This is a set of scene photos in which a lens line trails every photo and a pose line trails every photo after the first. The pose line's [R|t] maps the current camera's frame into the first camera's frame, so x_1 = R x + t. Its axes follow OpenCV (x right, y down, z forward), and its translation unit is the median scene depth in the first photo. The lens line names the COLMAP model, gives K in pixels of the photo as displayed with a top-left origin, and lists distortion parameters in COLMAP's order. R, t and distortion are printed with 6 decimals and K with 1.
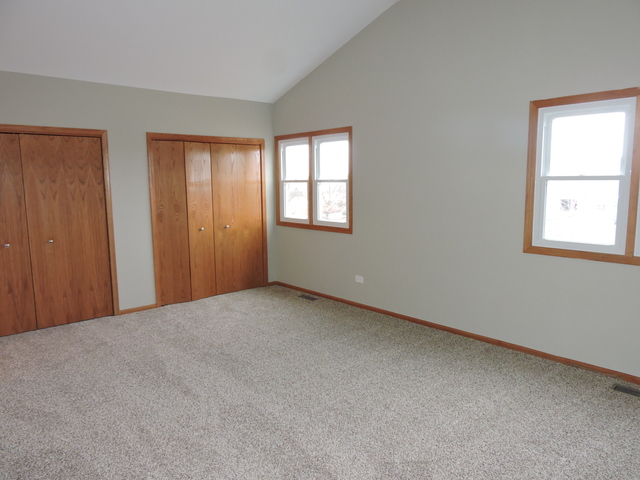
lens RADIAL K [[457.7, 0, 320.0], [0, 457.7, 240.0], [0, 0, 1]] dist [0.000847, 0.000943]
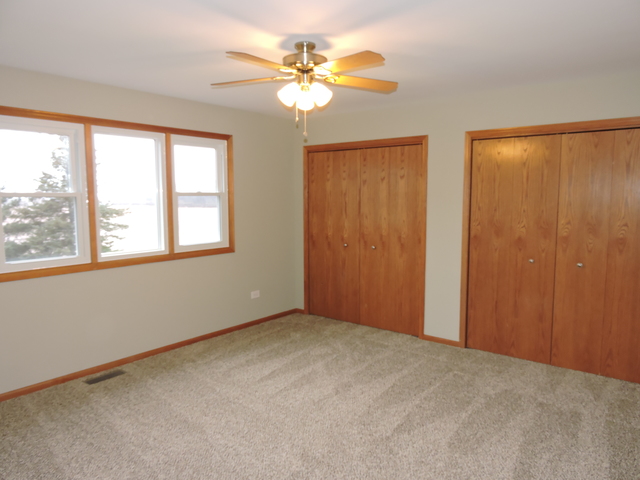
lens RADIAL K [[457.7, 0, 320.0], [0, 457.7, 240.0], [0, 0, 1]] dist [0.000847, 0.000943]
pose [[-0.178059, -0.085846, 0.980268, -0.797056], [0.131841, 0.985124, 0.110220, -0.106681], [-0.975148, 0.148865, -0.164092, 0.908261]]
